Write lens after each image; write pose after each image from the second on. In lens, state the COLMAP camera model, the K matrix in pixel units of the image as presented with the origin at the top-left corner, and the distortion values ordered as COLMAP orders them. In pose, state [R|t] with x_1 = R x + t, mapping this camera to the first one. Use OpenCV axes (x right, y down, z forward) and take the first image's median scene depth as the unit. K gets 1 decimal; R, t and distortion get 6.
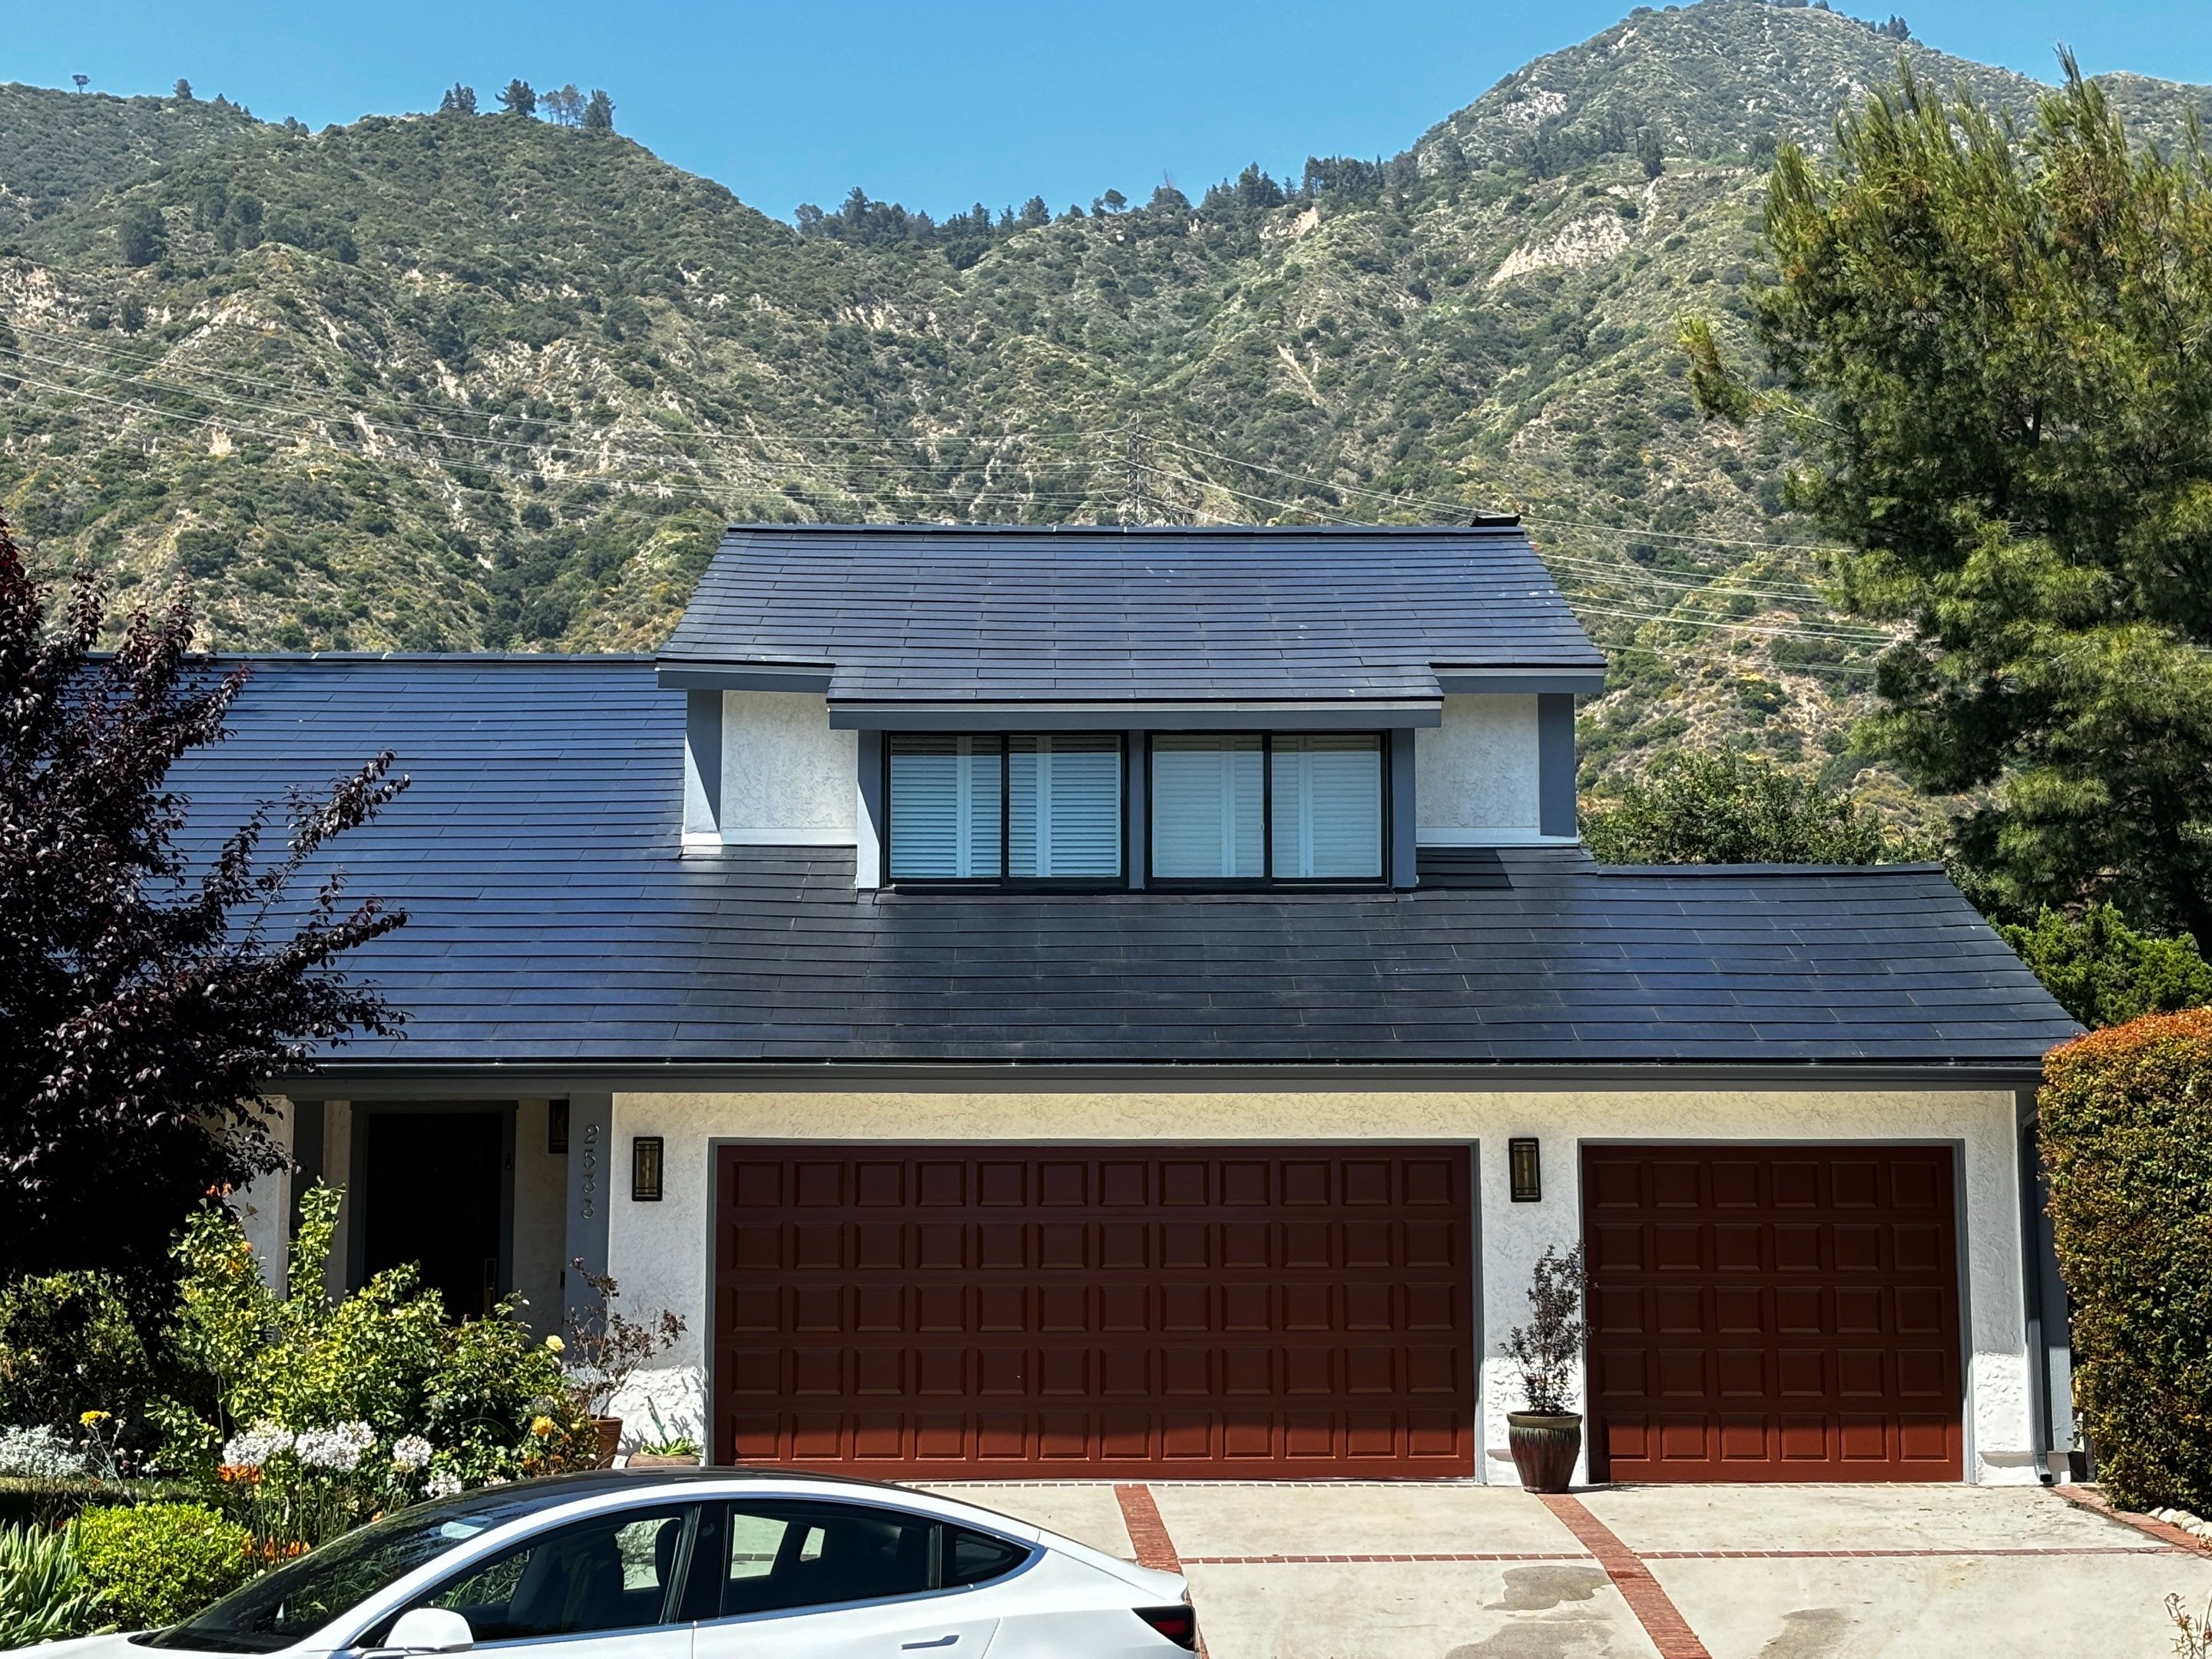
lens RADIAL K [[3582.6, 0, 1163.3], [0, 3582.6, 828.9], [0, 0, 1]] dist [0.193097, 0.000000]
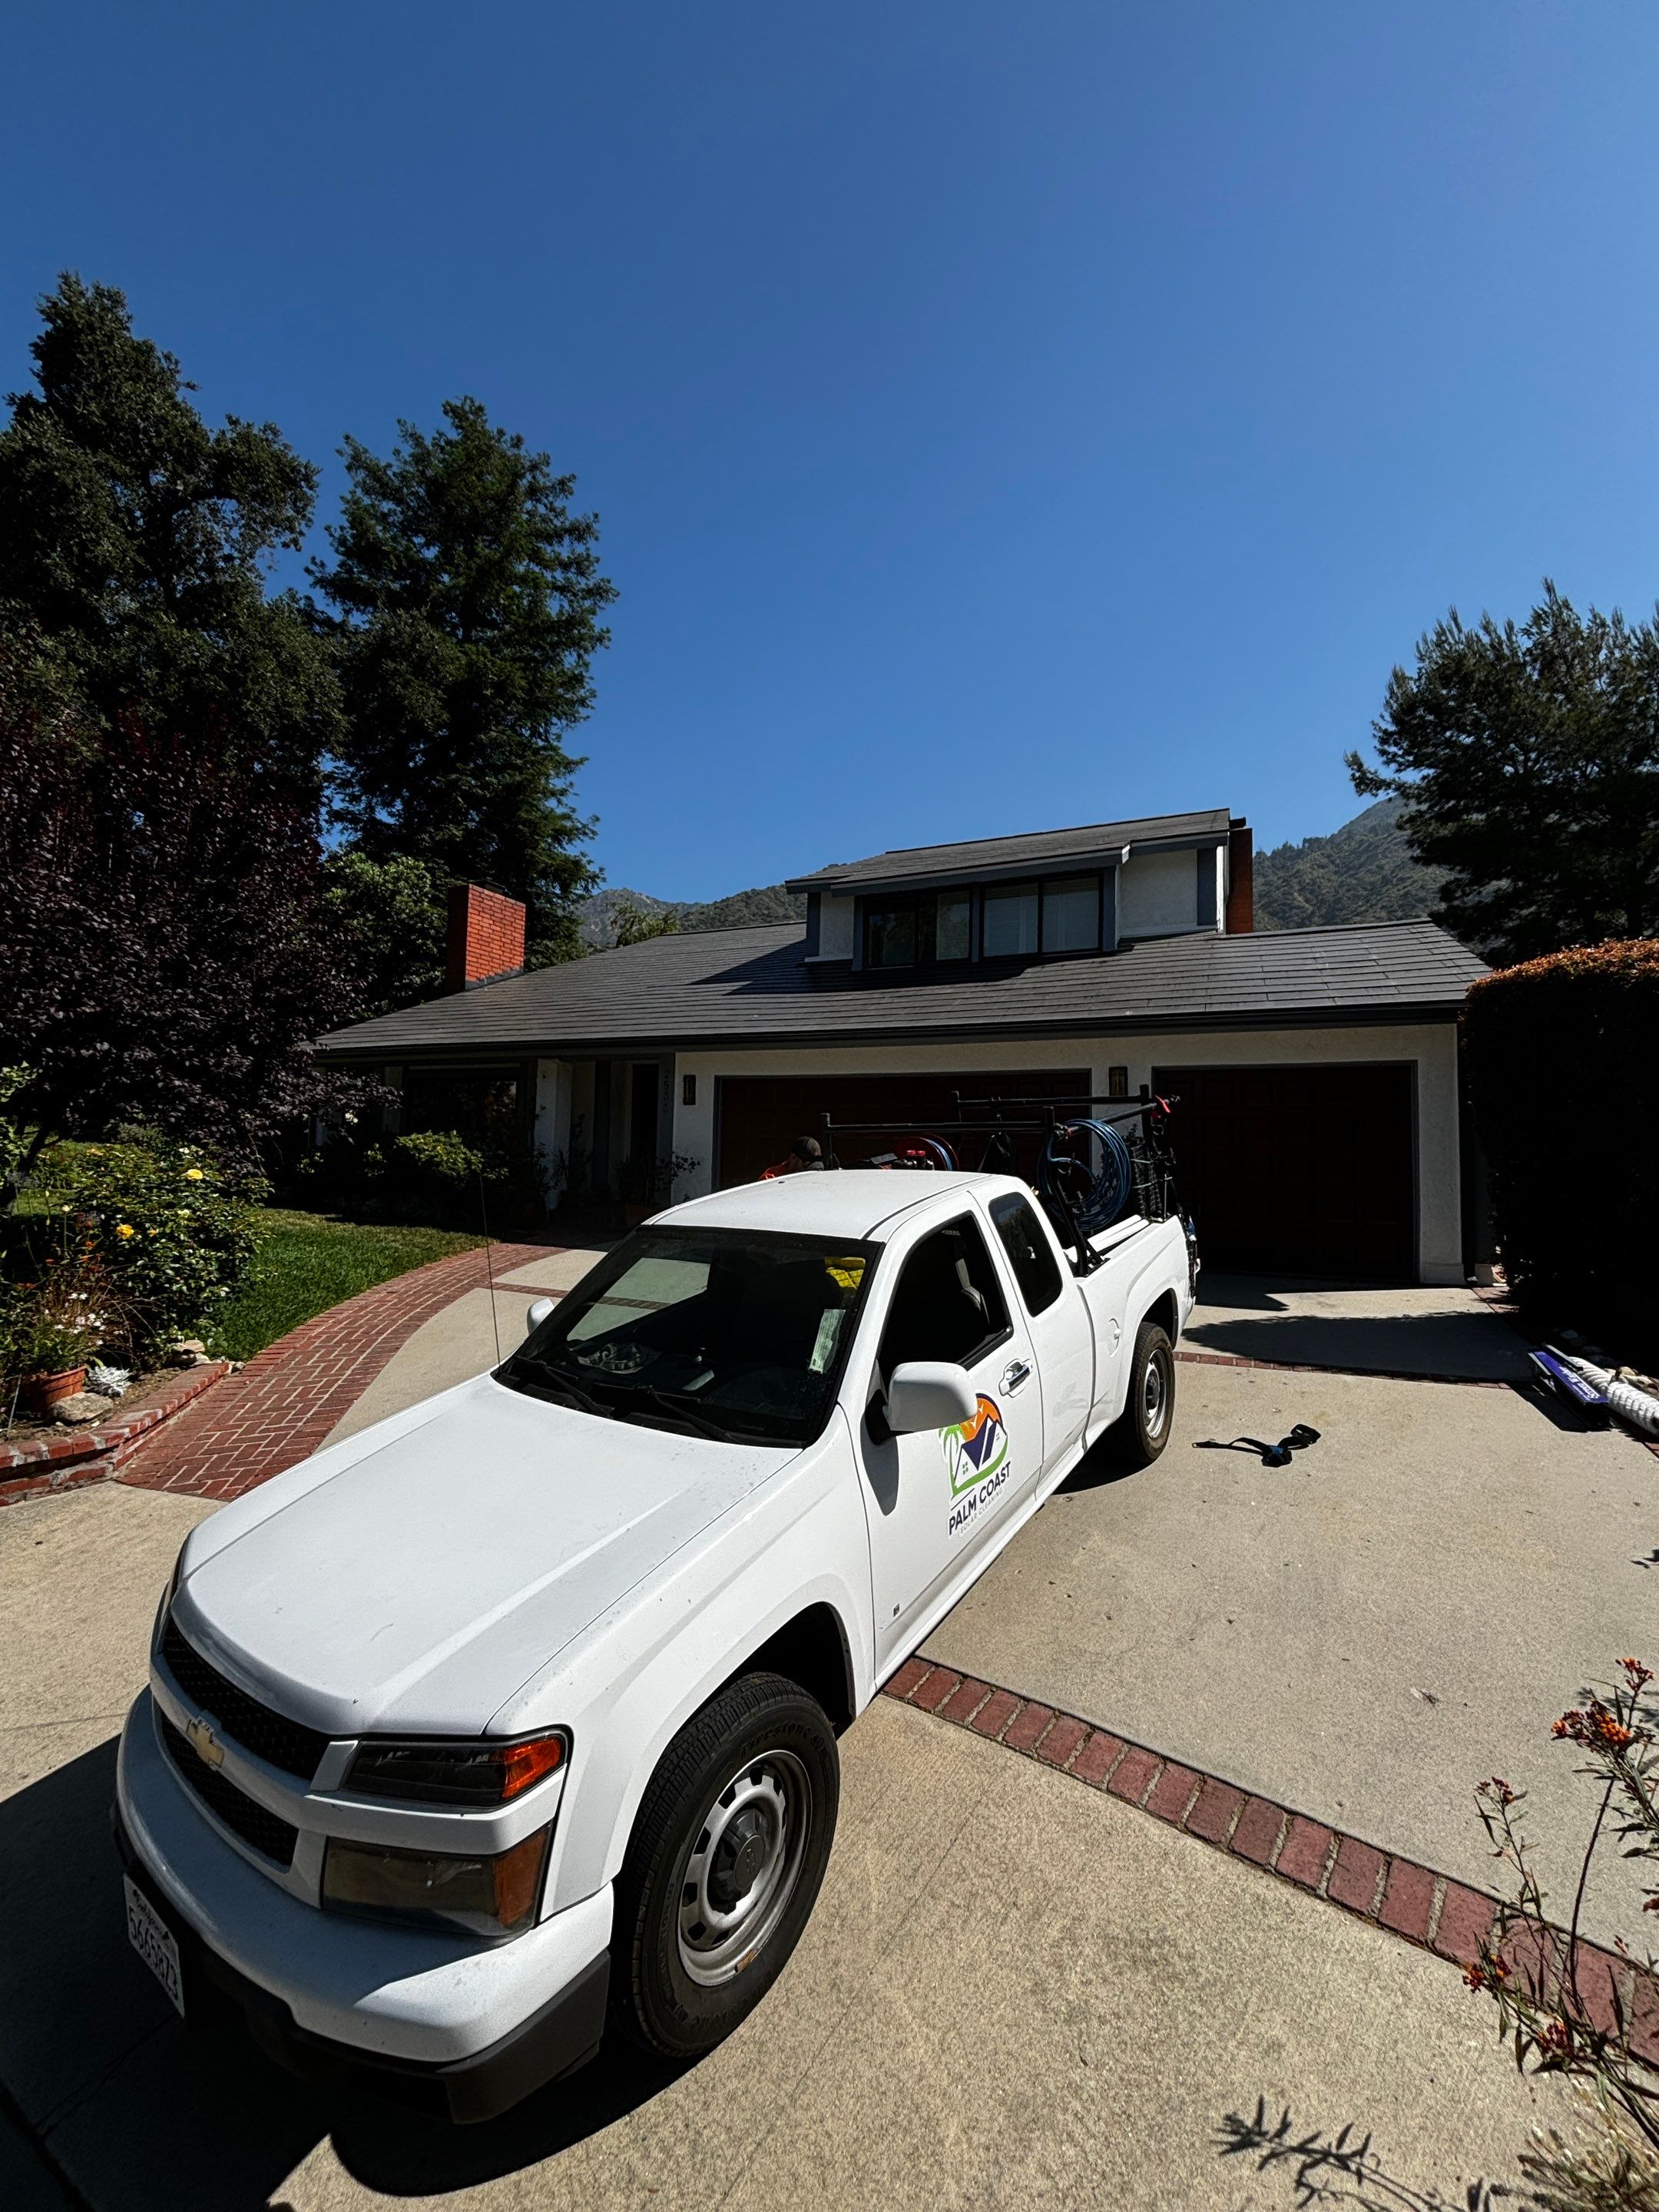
lens RADIAL K [[896.8, 0, 835.3], [0, 896.8, 1101.7], [0, 0, 1]] dist [-0.003289, 0.002087]
pose [[0.907221, -0.005386, -0.420620, 0.158221], [0.036852, 0.997091, 0.066717, 0.069055], [0.419037, -0.076028, 0.904780, 0.554885]]
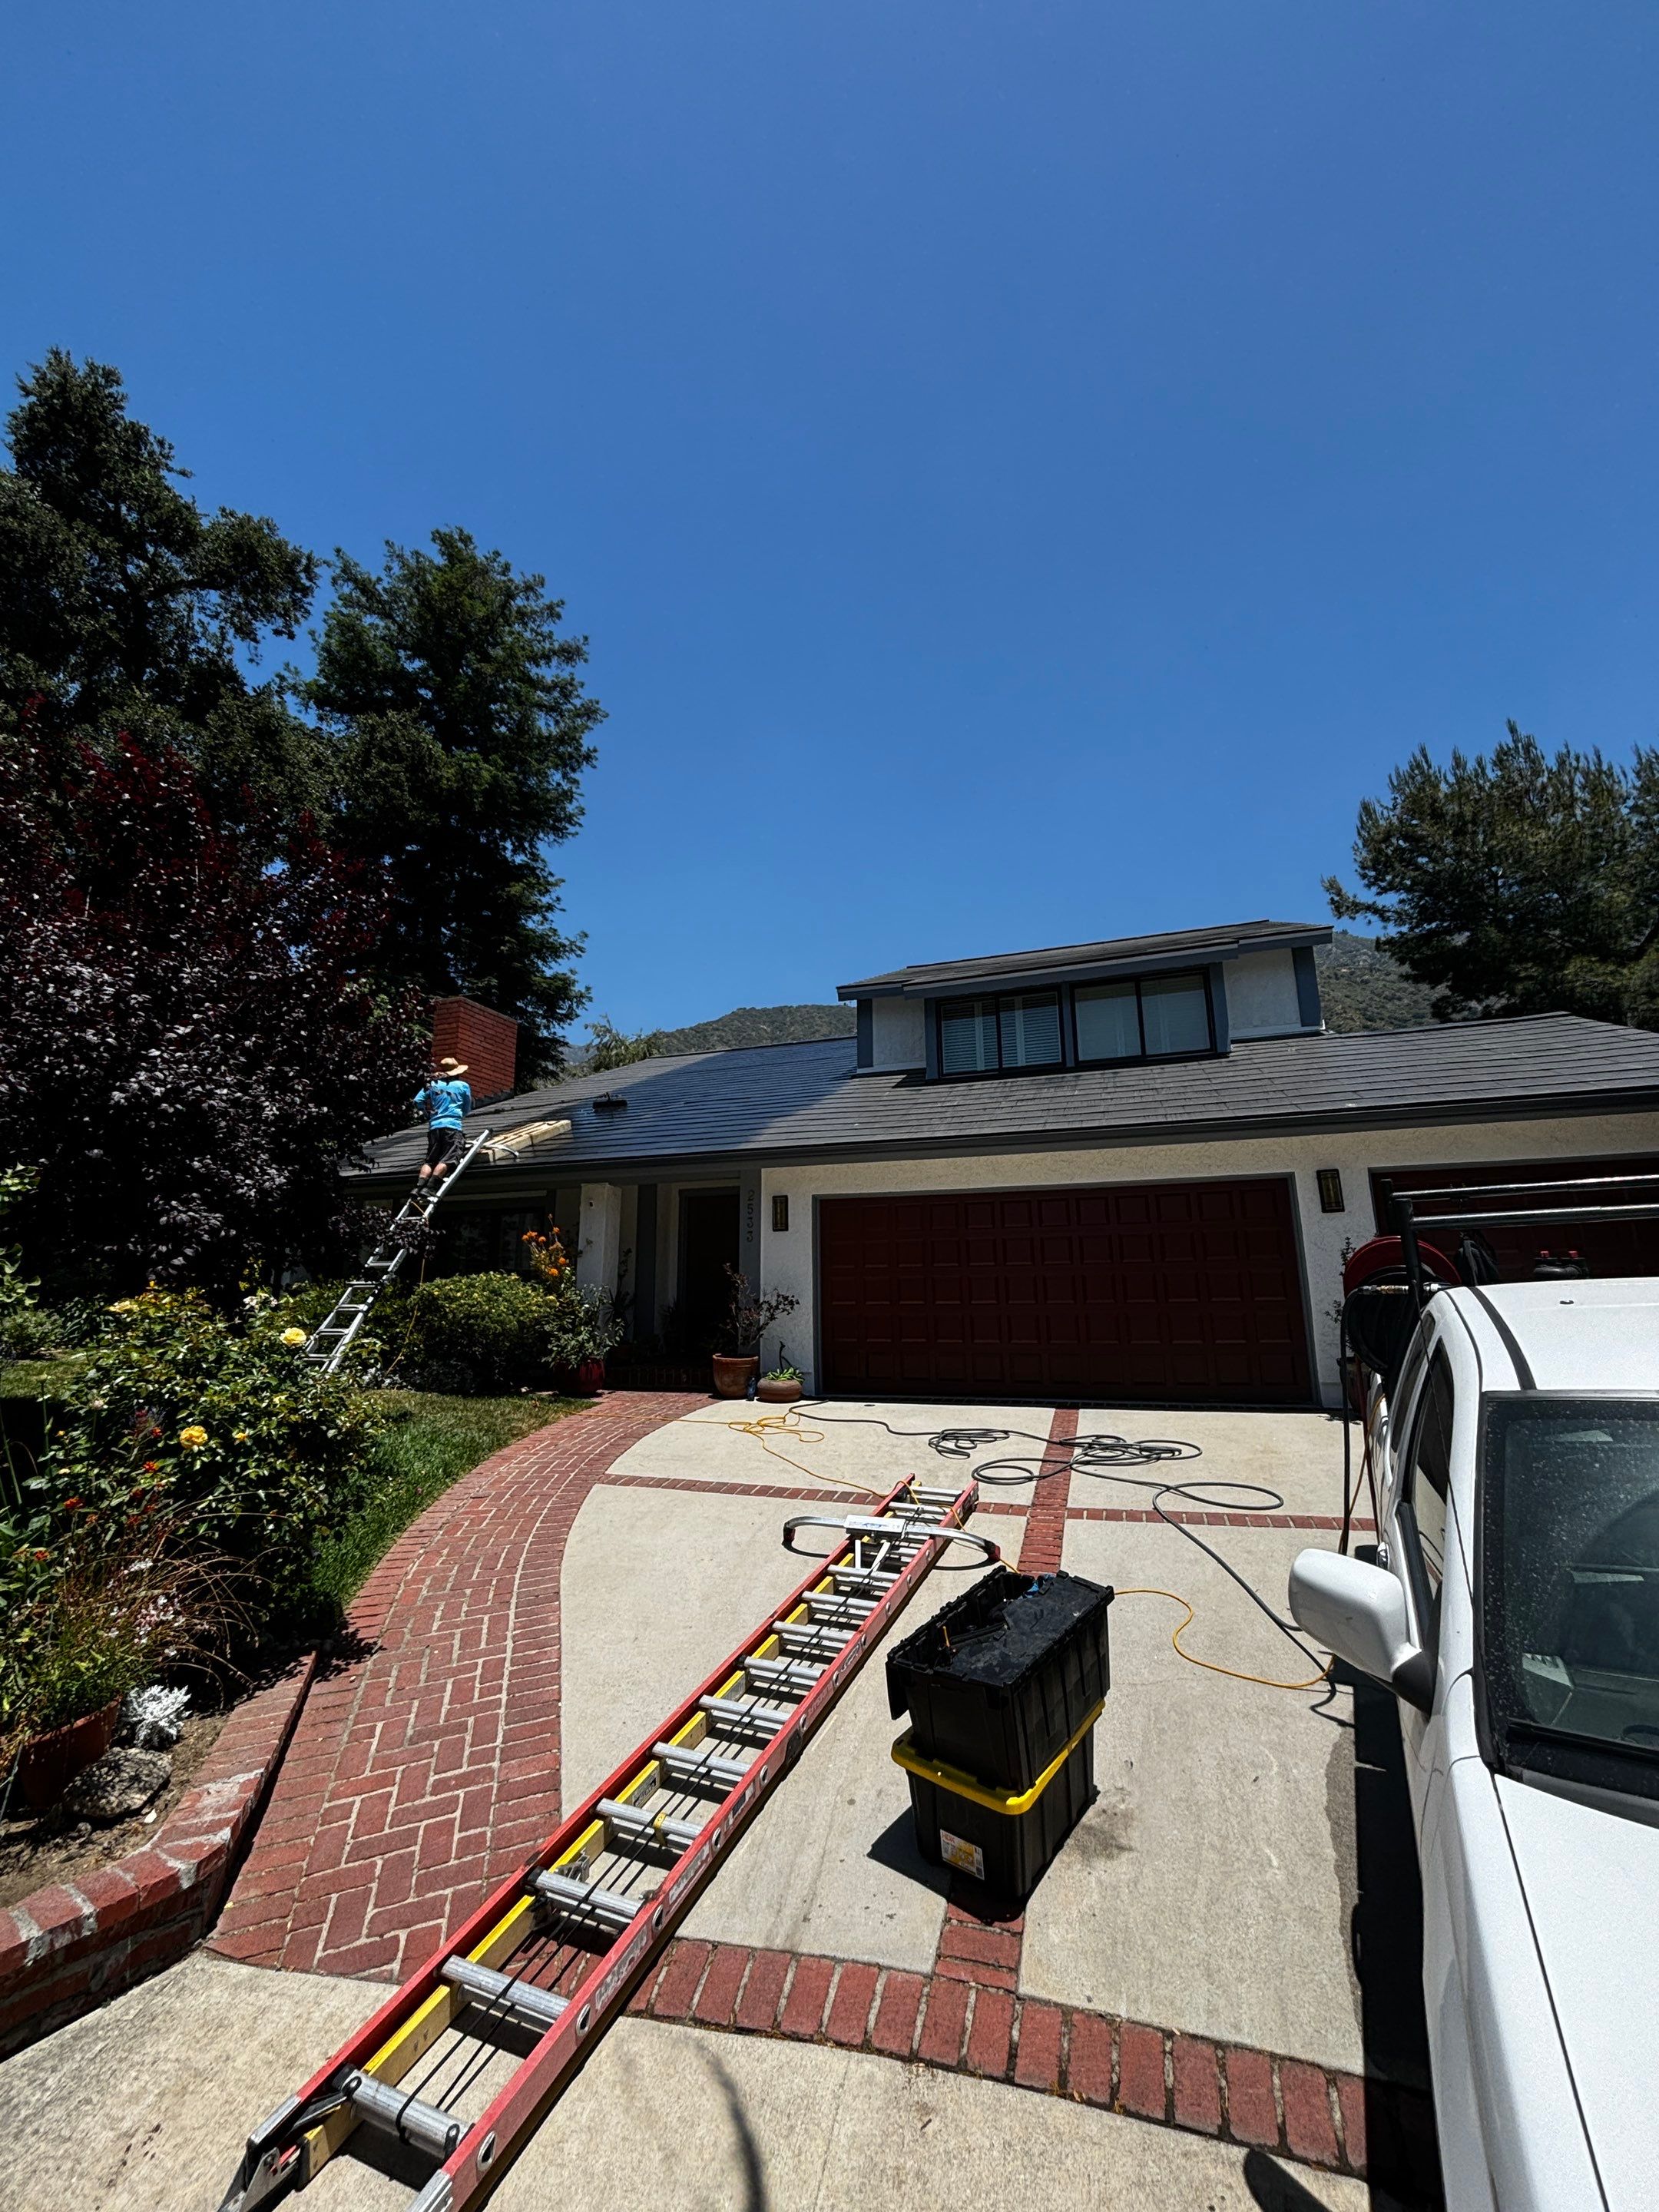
lens RADIAL K [[896.8, 0, 833.9], [0, 896.8, 1110.9], [0, 0, 1]] dist [-0.003289, 0.002087]
pose [[0.941750, -0.078415, -0.327045, 0.031799], [0.057746, 0.995699, -0.072451, 0.076982], [0.331319, 0.049345, 0.942227, 0.585417]]
